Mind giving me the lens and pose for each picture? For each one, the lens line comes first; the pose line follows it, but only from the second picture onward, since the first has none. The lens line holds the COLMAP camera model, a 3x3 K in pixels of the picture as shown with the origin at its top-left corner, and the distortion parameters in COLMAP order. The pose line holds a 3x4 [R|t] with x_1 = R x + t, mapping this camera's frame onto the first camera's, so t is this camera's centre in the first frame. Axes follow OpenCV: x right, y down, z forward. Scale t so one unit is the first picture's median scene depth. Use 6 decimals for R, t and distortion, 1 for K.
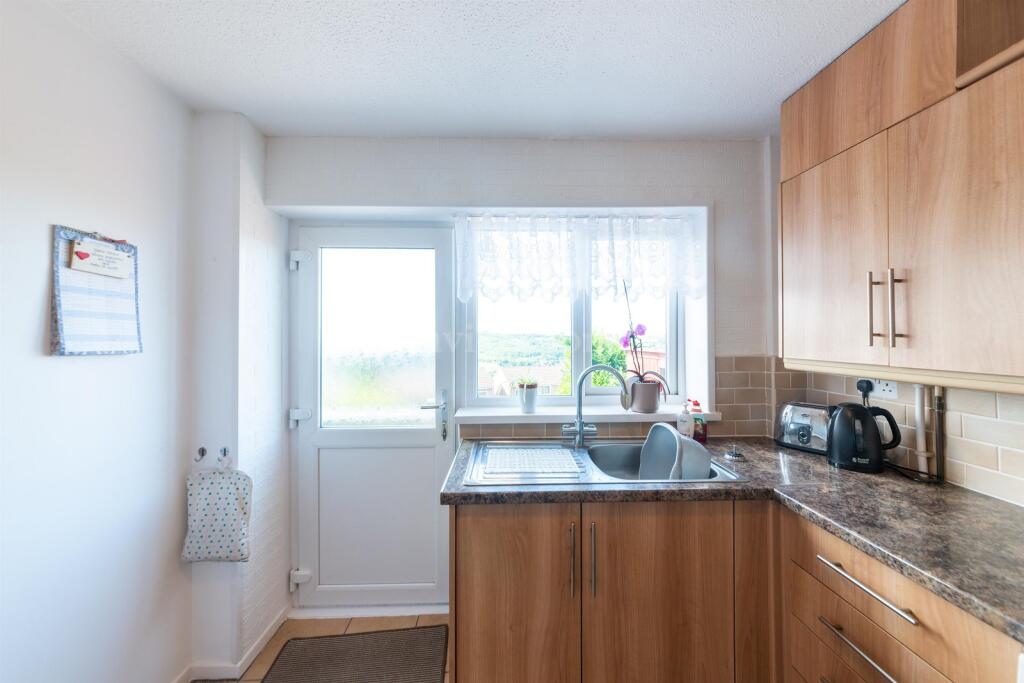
lens RADIAL K [[360.7, 0, 512.8], [0, 360.7, 337.0], [0, 0, 1]] dist [0.000693, -0.000181]
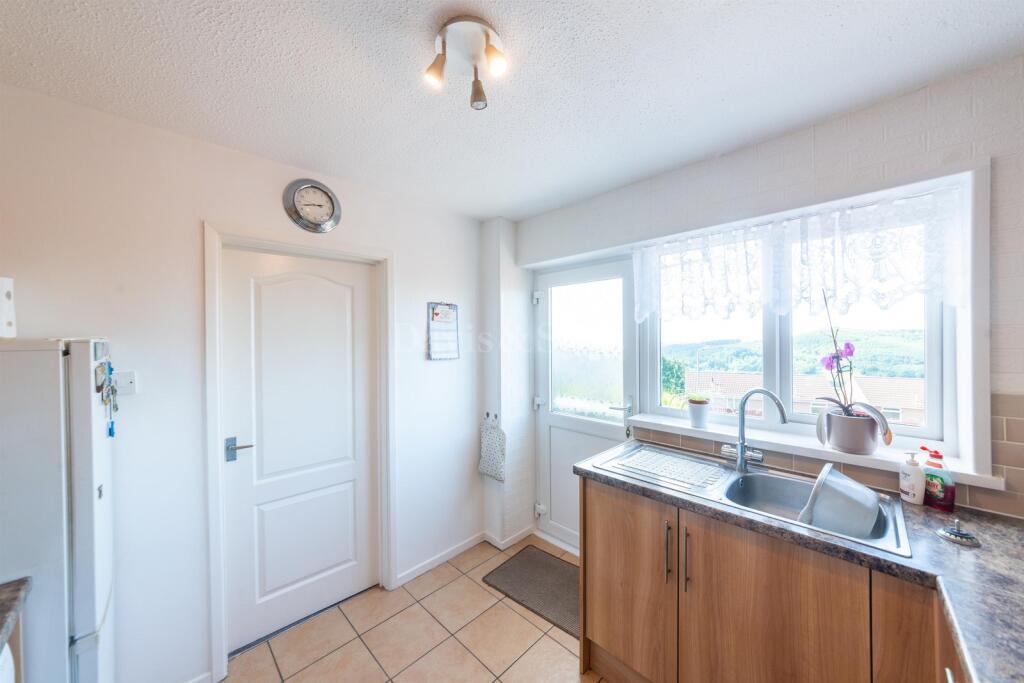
lens RADIAL K [[362.5, 0, 514.3], [0, 362.5, 342.5], [0, 0, 1]] dist [0.005428, 0.000116]
pose [[0.687845, 0.008468, -0.725808, 0.472637], [0.006511, 0.999820, 0.017835, -0.060296], [0.725828, -0.016993, 0.687666, -0.111046]]
